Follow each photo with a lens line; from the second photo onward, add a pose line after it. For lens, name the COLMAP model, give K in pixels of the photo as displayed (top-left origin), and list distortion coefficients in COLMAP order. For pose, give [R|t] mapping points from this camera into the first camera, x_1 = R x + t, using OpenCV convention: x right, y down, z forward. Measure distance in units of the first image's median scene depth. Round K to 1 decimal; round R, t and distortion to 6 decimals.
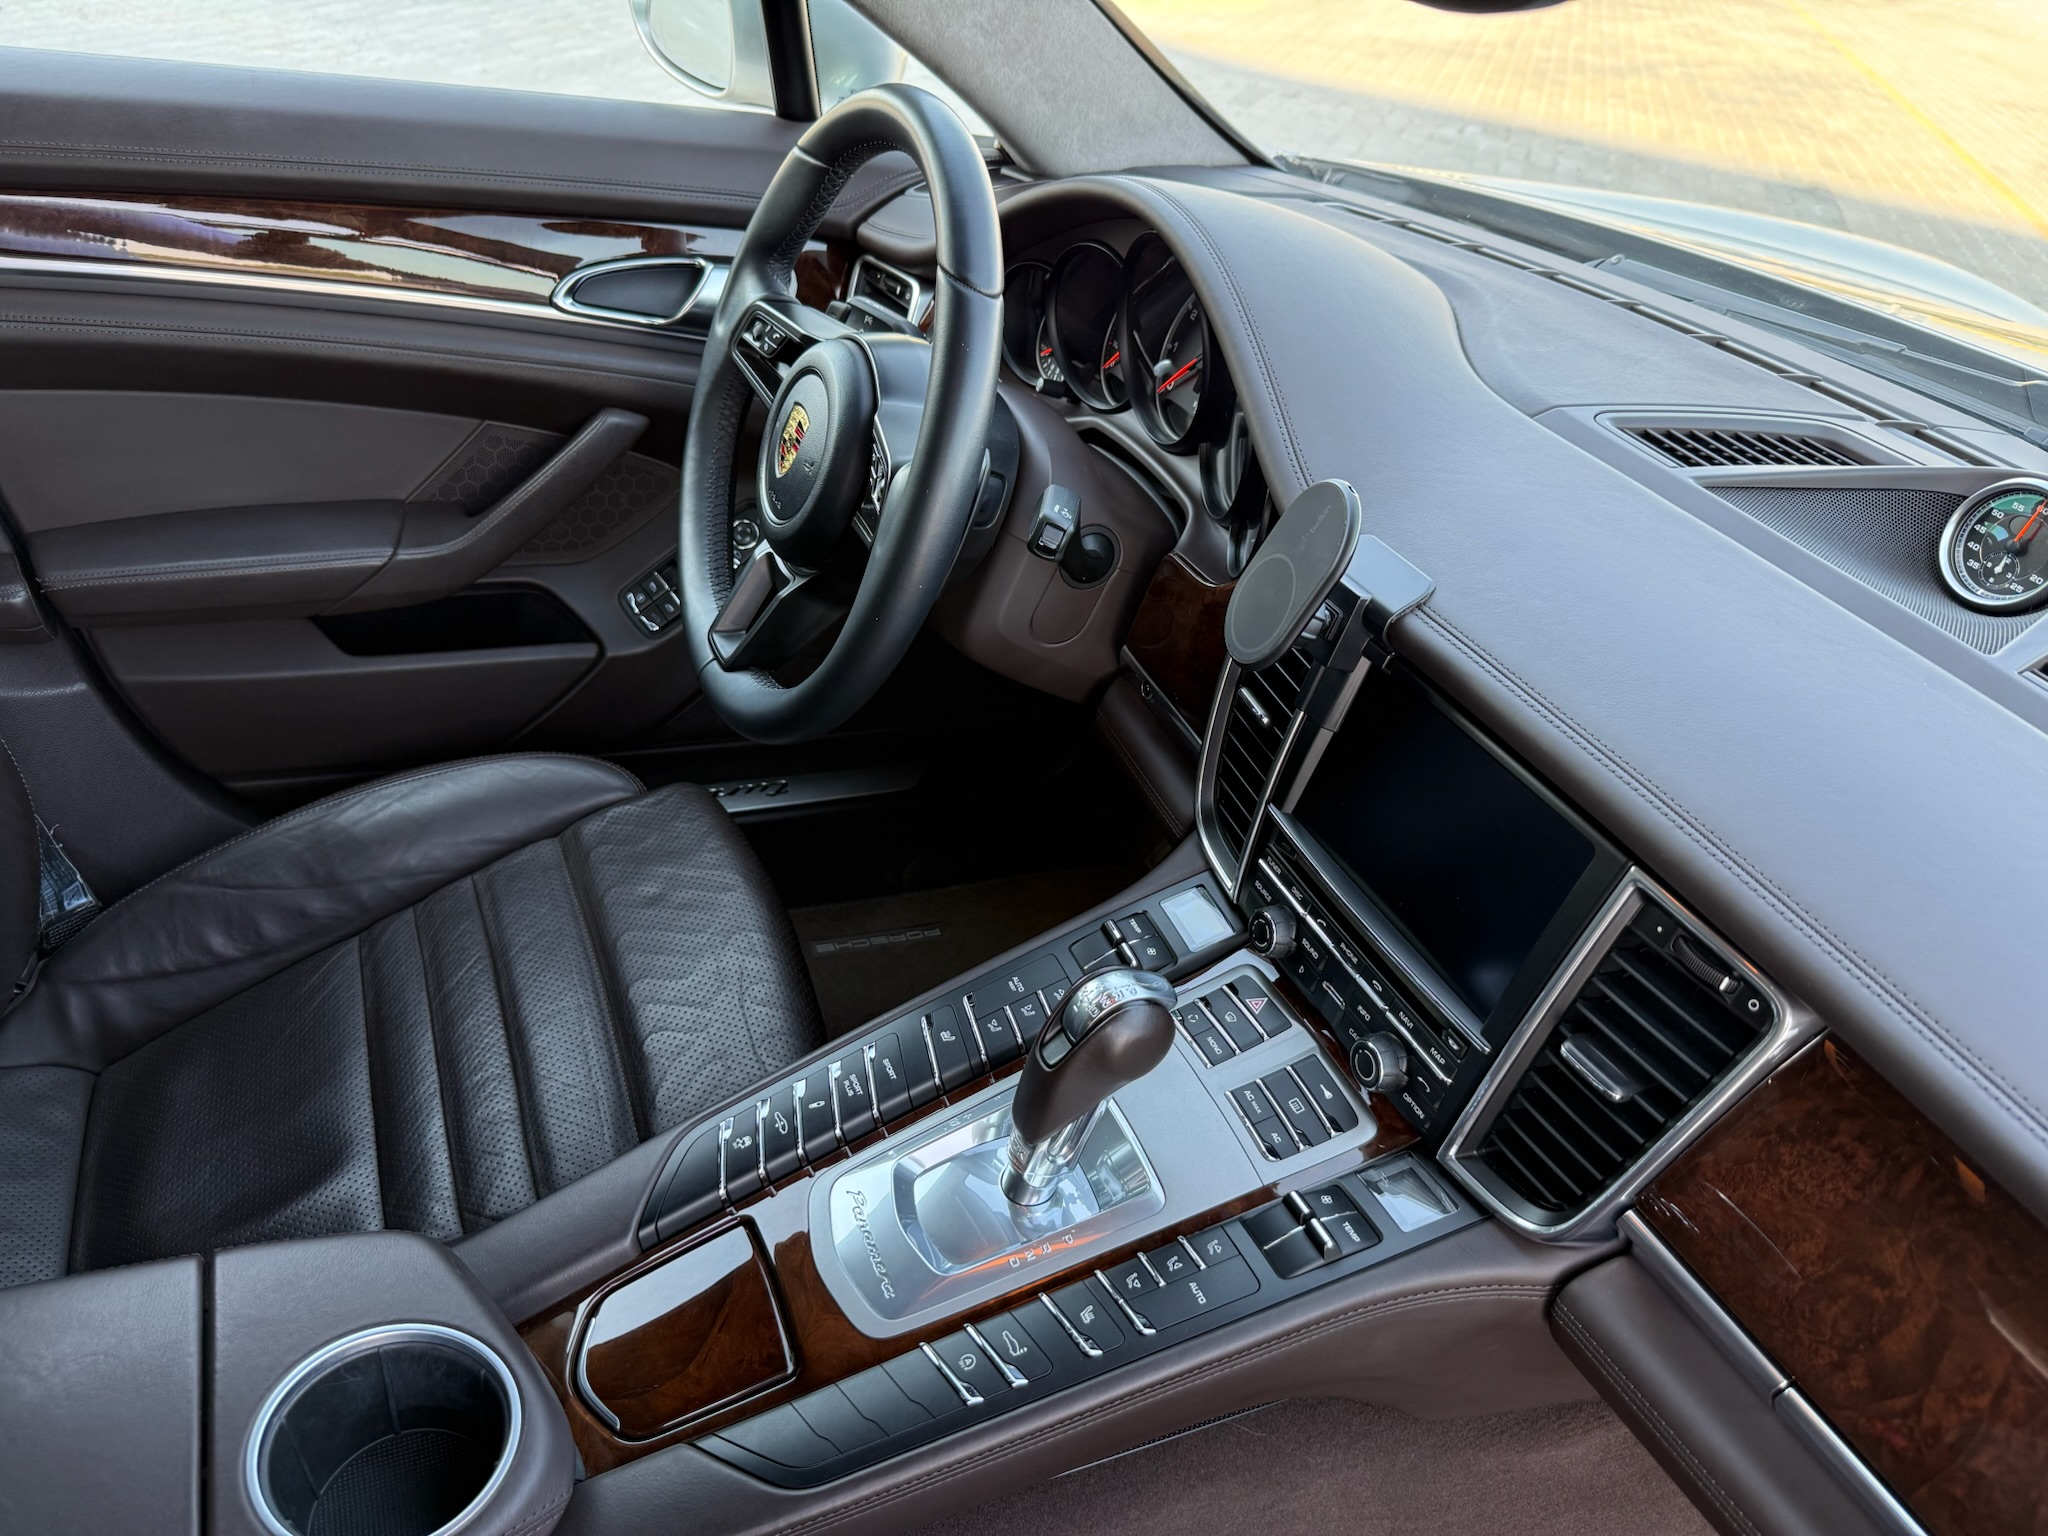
lens RADIAL K [[1460.8, 0, 1014.0], [0, 1460.8, 762.2], [0, 0, 1]] dist [0.010602, -0.071448]
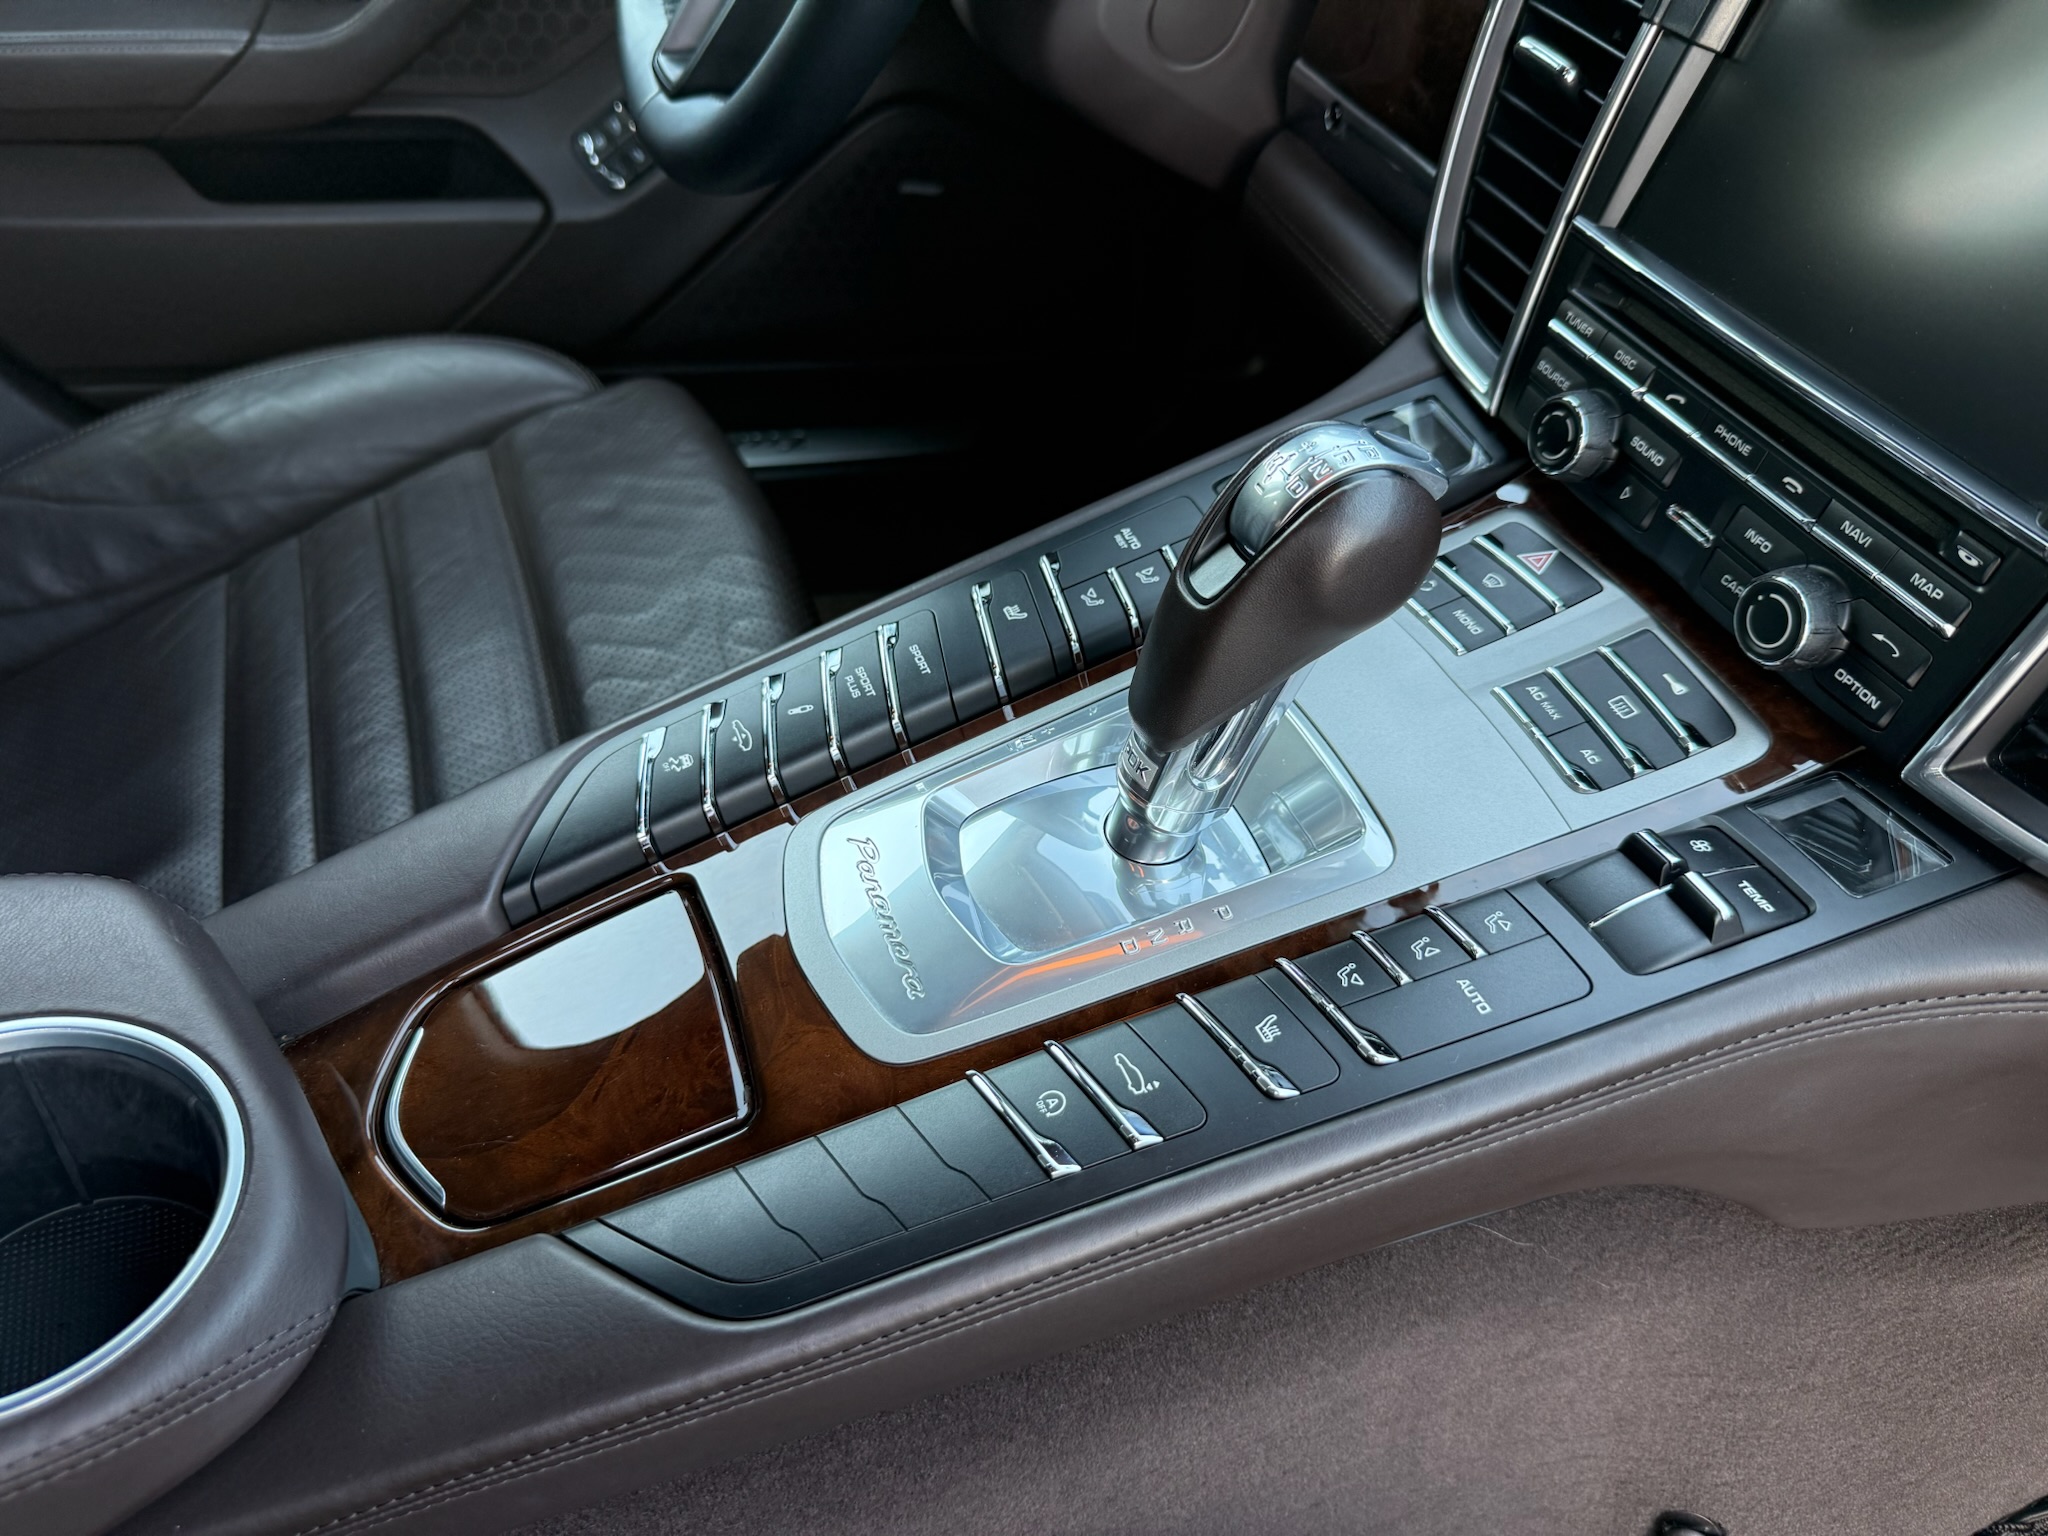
lens RADIAL K [[1489.9, 0, 1024.0], [0, 1489.9, 768.0], [0, 0, 1]] dist [0.011175, -0.069533]
pose [[0.999427, 0.020364, -0.027025, -0.025420], [-0.016554, 0.990791, 0.134381, 0.178796], [0.029513, -0.133857, 0.990561, 0.392857]]
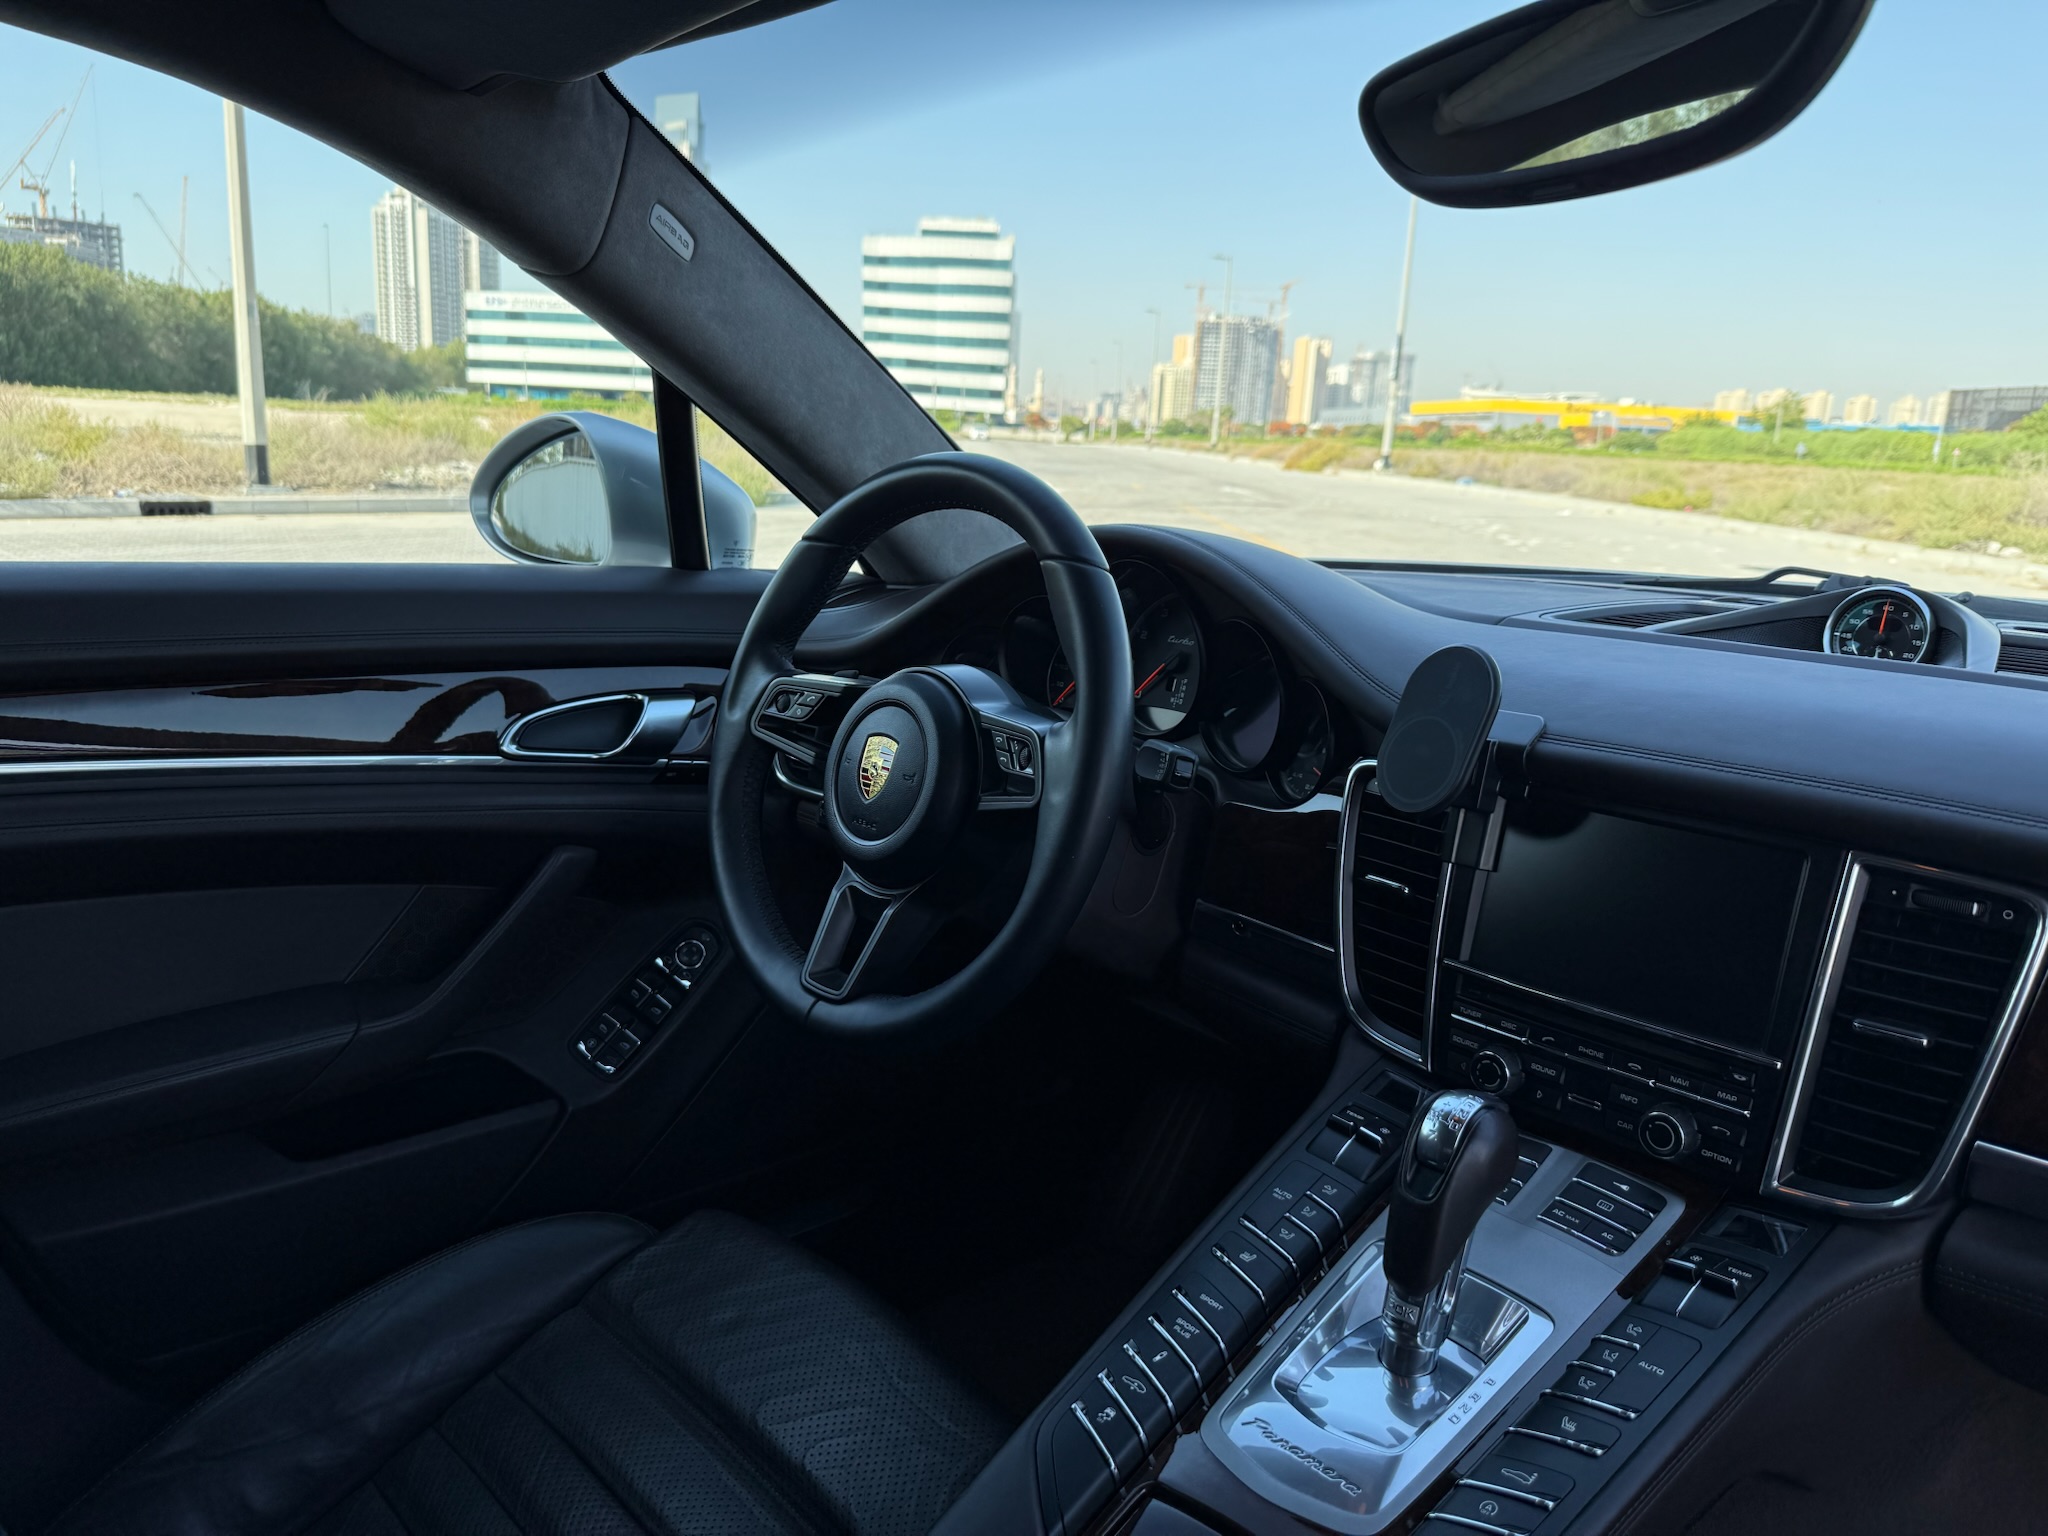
lens RADIAL K [[1460.8, 0, 1014.0], [0, 1460.8, 762.2], [0, 0, 1]] dist [0.010602, -0.071448]
pose [[0.942907, -0.176371, 0.282523, -0.429061], [0.261723, 0.916994, -0.301037, 0.143279], [-0.205978, 0.357793, 0.910800, 0.023622]]
